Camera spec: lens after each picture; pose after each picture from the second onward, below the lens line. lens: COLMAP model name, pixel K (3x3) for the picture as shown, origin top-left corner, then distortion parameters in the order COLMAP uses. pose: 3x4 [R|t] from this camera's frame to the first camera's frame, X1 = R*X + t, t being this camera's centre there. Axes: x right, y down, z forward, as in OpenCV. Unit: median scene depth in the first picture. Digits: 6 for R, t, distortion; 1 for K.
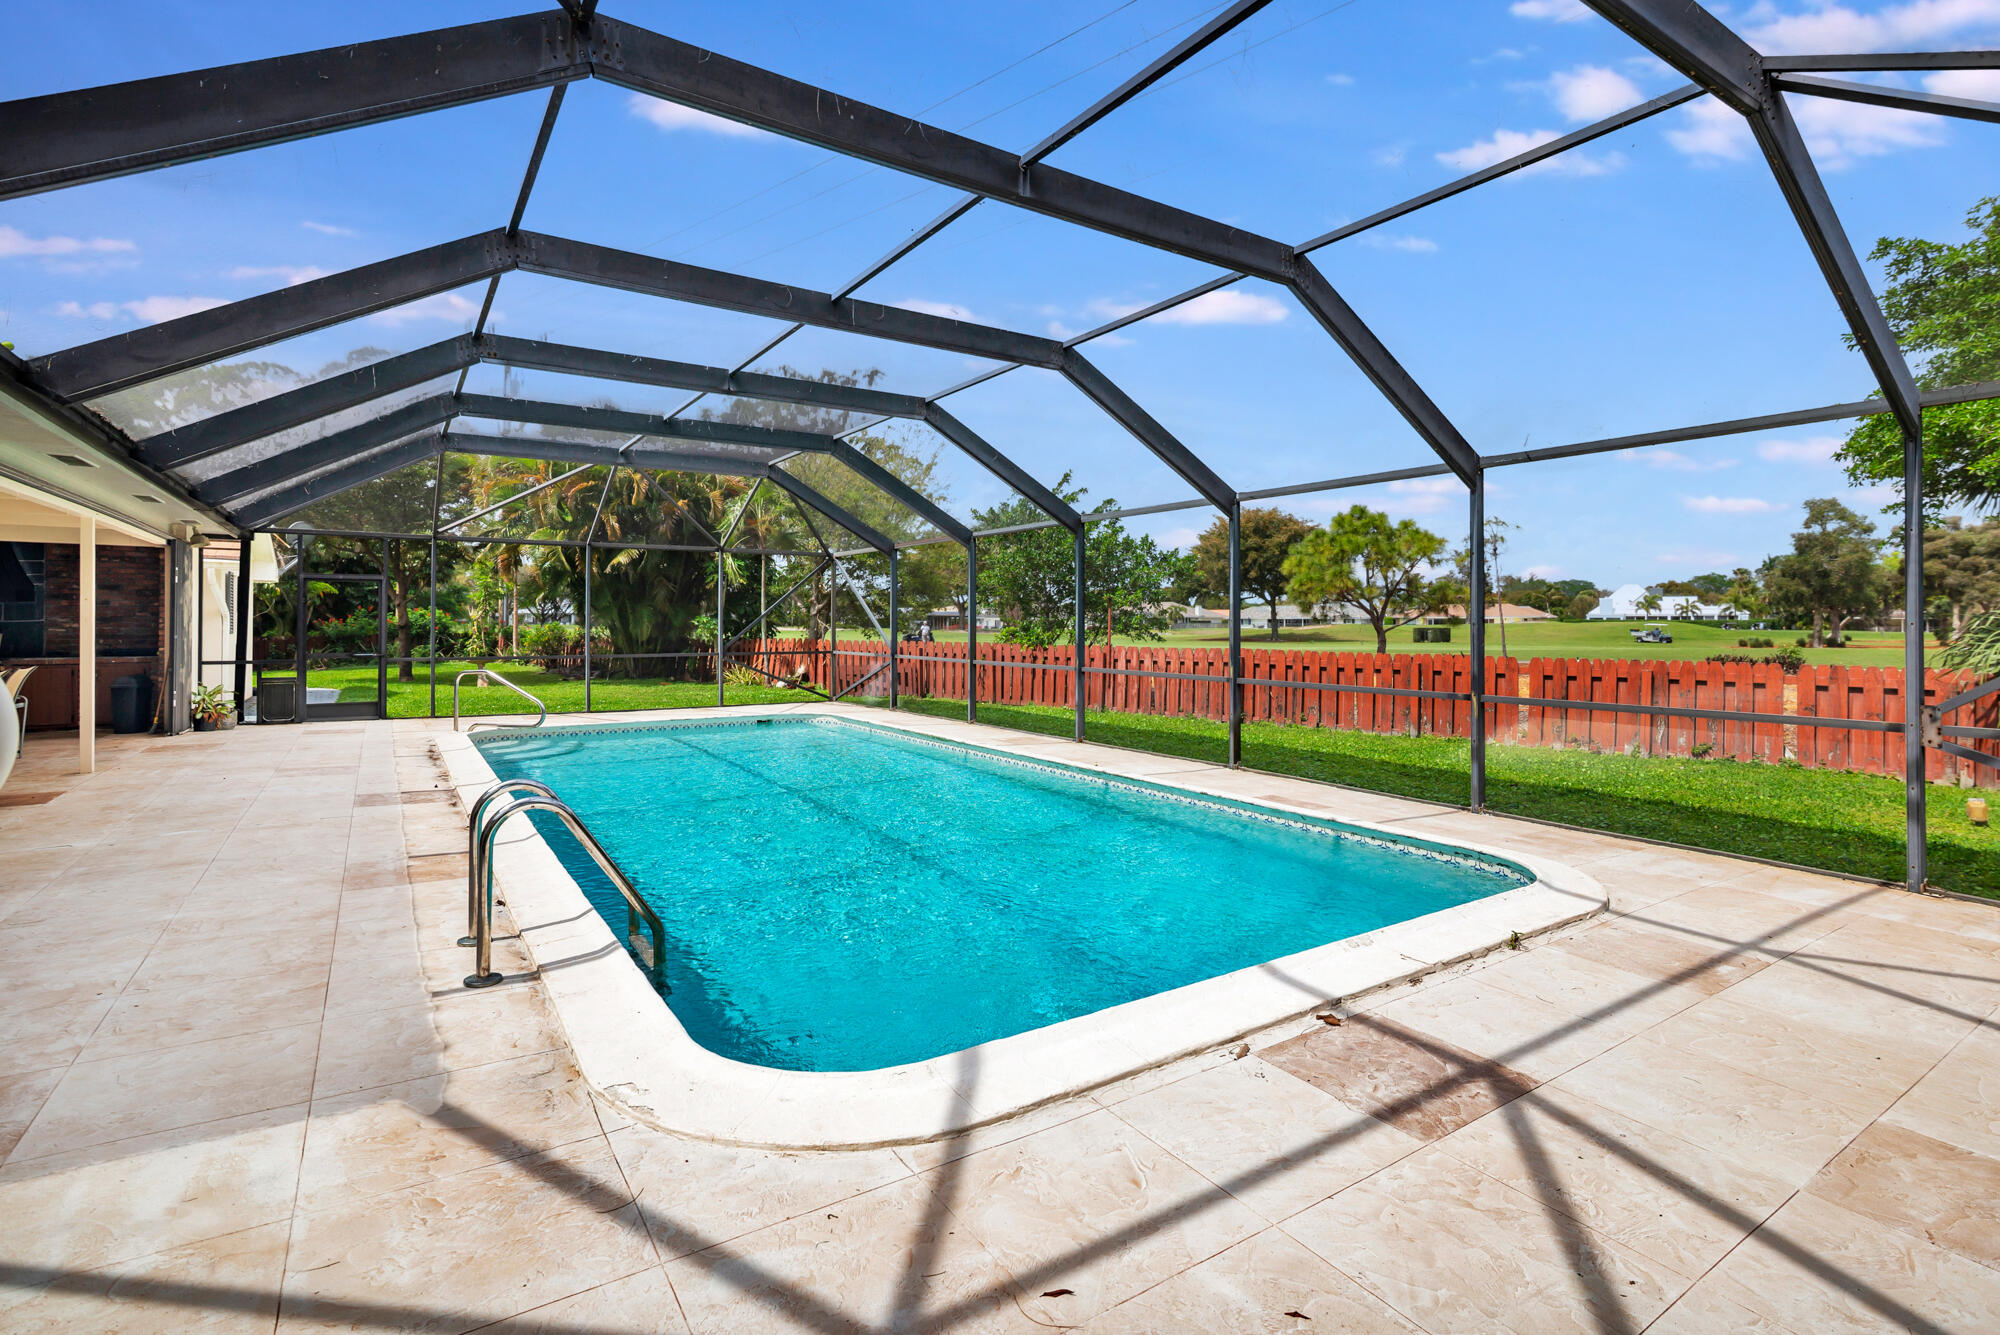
lens RADIAL K [[934.5, 0, 951.2], [0, 934.5, 617.2], [0, 0, 1]] dist [-0.001461, -0.000674]
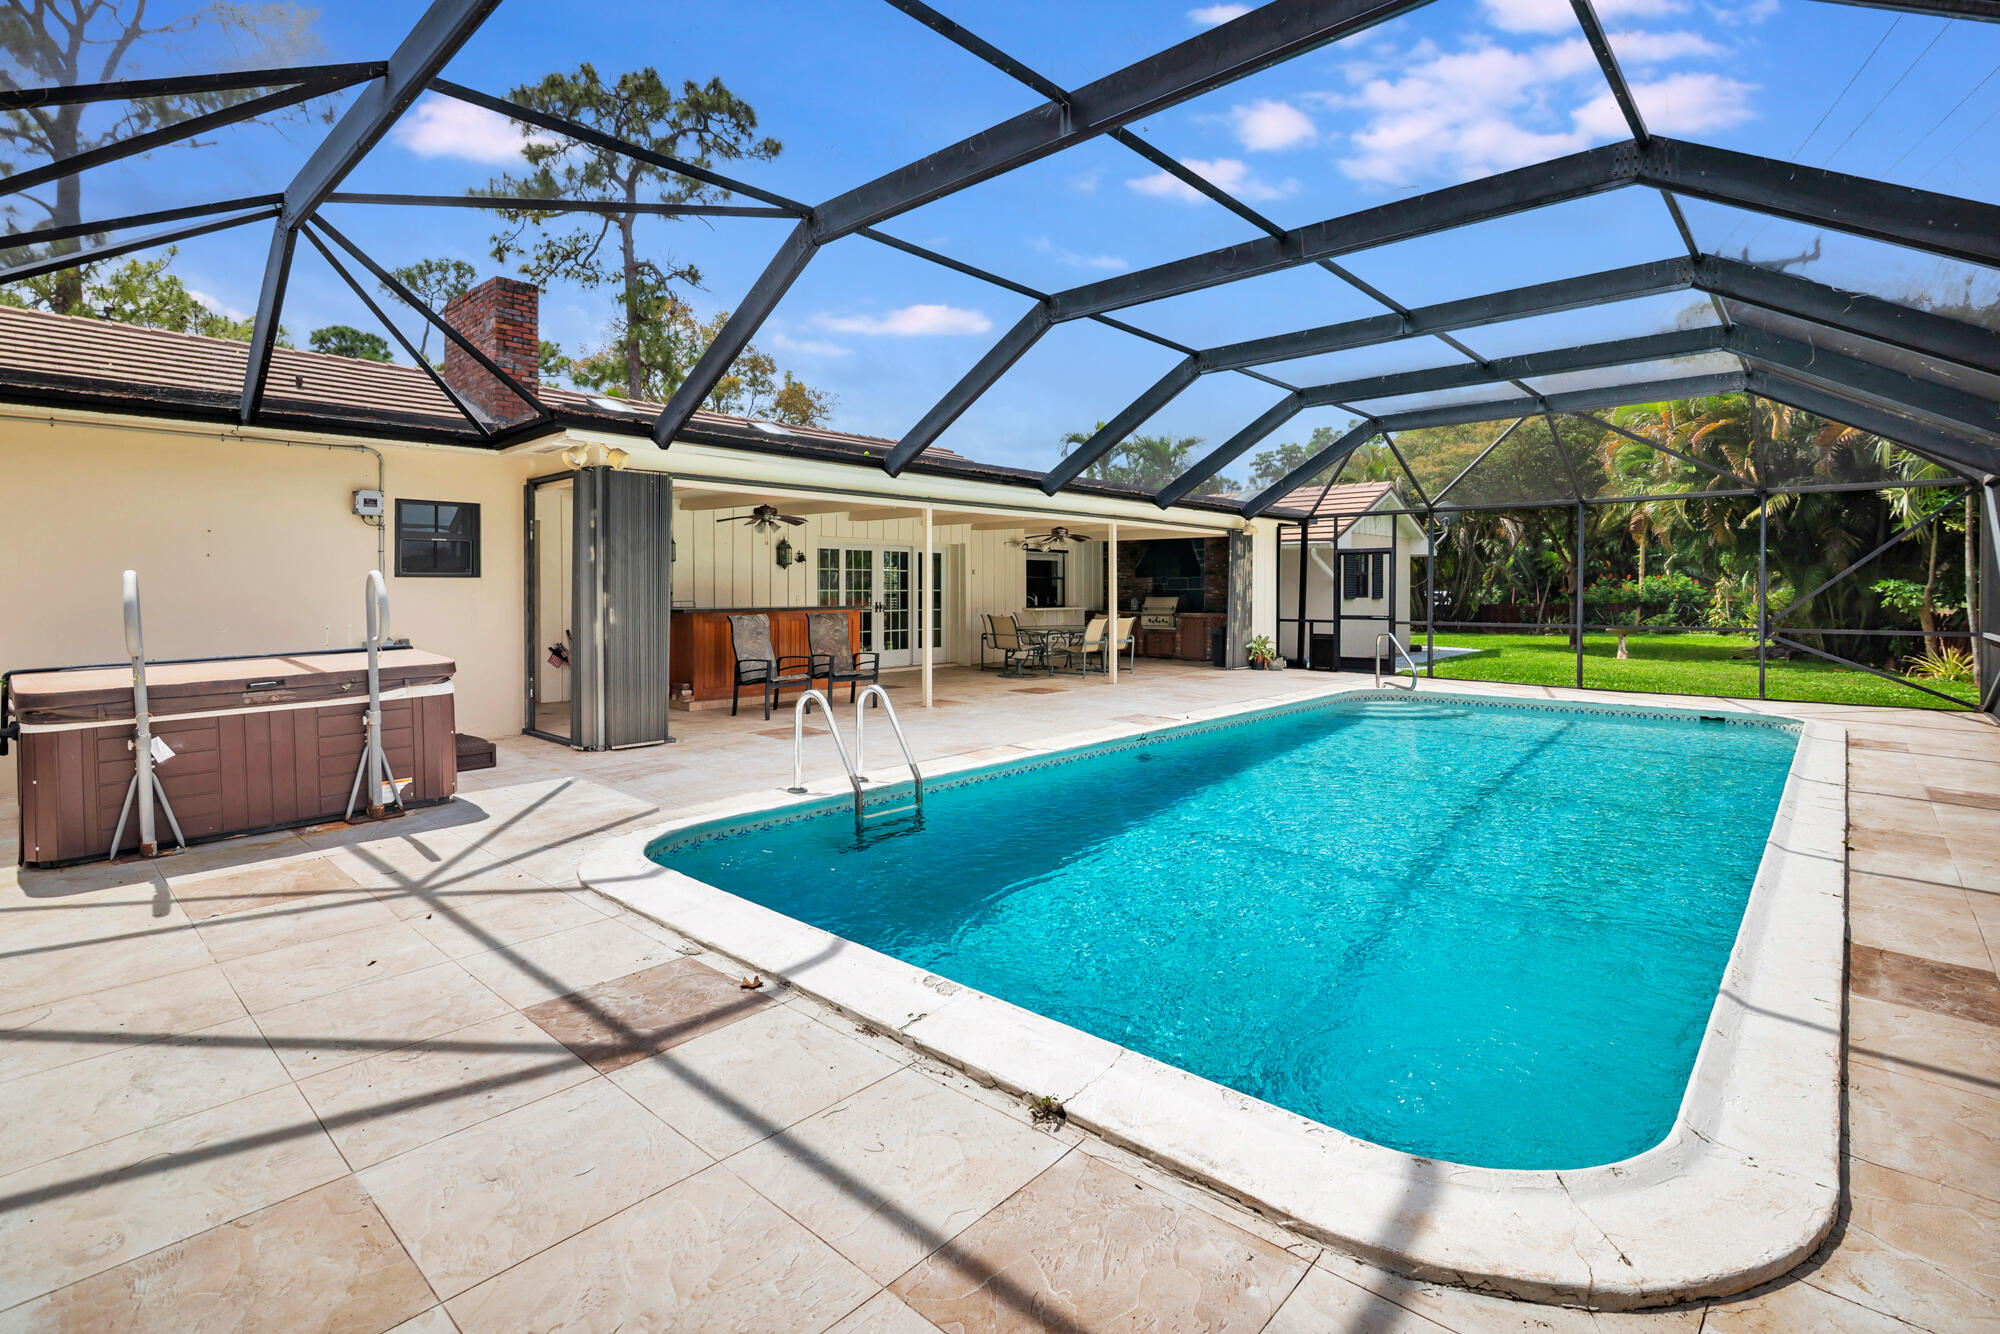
lens RADIAL K [[934.5, 0, 1001.7], [0, 934.5, 607.3], [0, 0, 1]] dist [-0.001461, -0.000674]
pose [[0.272695, 0.016256, -0.961963, 1.420242], [0.006418, 0.999804, 0.018715, 0.011642], [0.962079, -0.011277, 0.272537, 0.979539]]
